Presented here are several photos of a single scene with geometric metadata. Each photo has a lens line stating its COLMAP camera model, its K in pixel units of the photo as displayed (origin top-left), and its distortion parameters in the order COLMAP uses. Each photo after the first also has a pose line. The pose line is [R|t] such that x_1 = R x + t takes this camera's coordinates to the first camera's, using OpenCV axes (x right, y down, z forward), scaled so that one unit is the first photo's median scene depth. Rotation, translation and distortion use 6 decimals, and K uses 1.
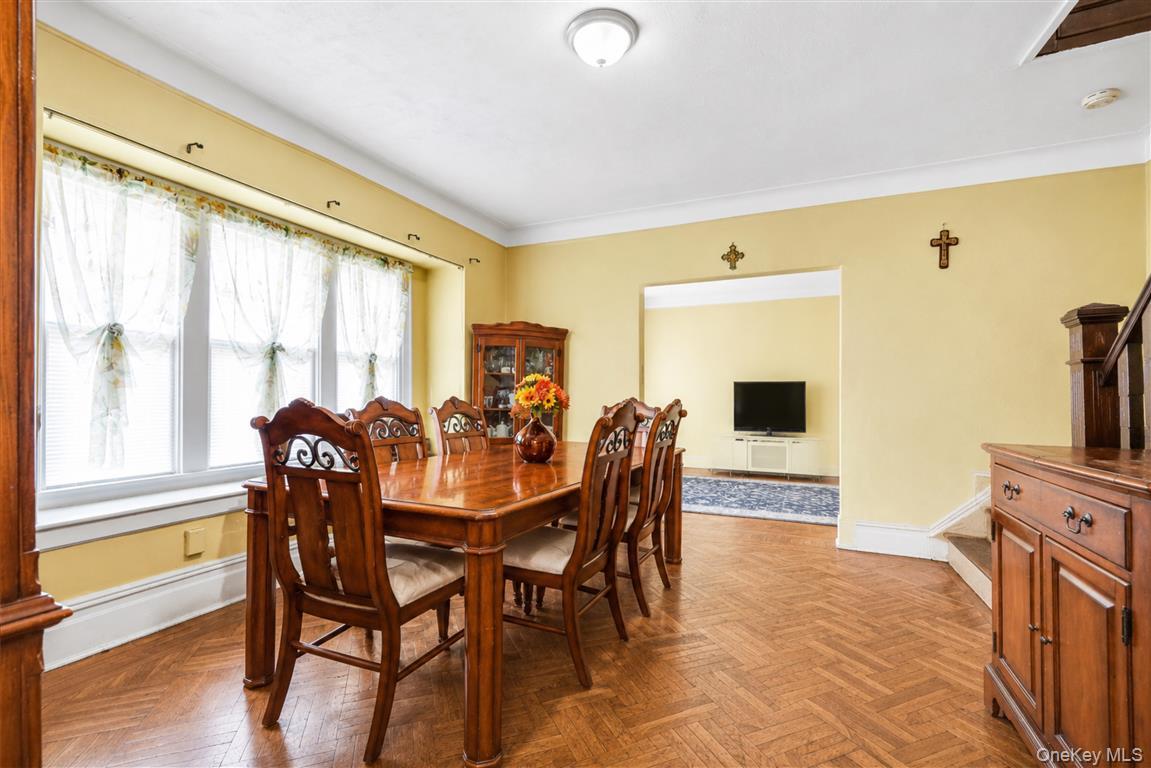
lens RADIAL K [[528.0, 0, 572.0], [0, 528.0, 379.1], [0, 0, 1]] dist [0.002026, 0.000337]
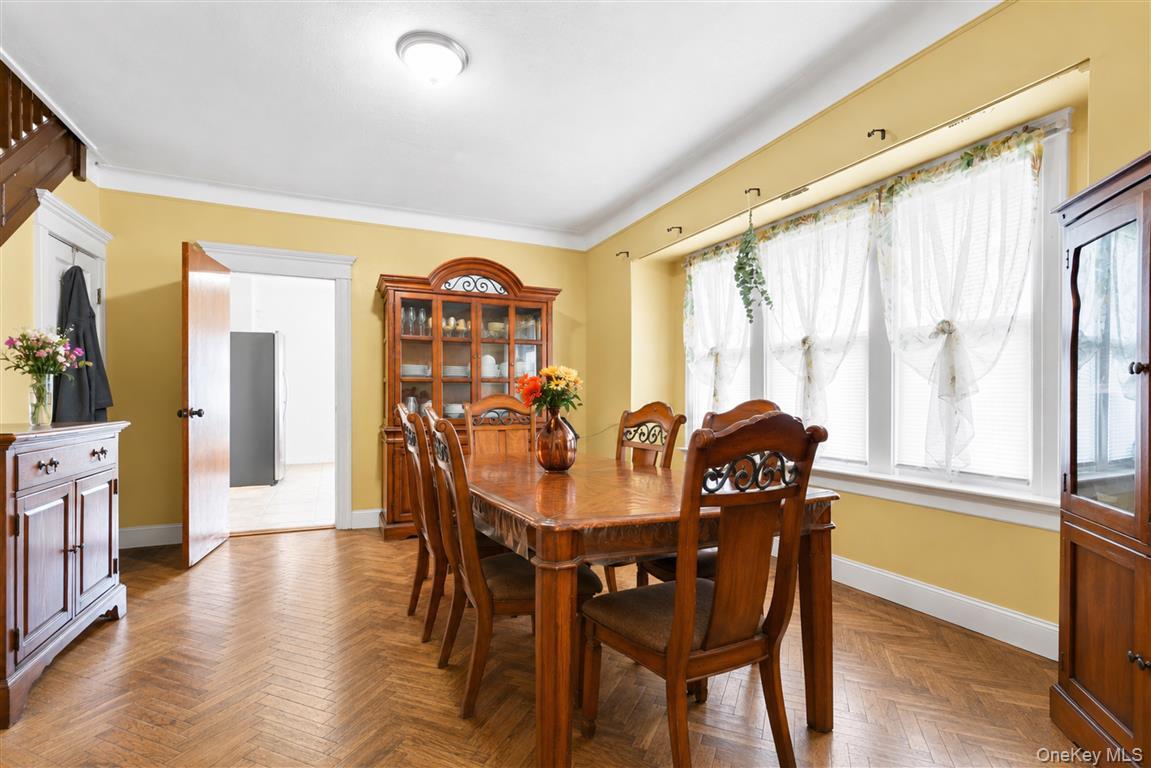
lens RADIAL K [[514.3, 0, 582.4], [0, 514.3, 394.8], [0, 0, 1]] dist [0.024796, 0.000194]
pose [[-0.658117, 0.005974, -0.752892, 0.444119], [0.024639, 0.999604, -0.013605, 0.034275], [0.752512, -0.027504, -0.658004, 1.400026]]
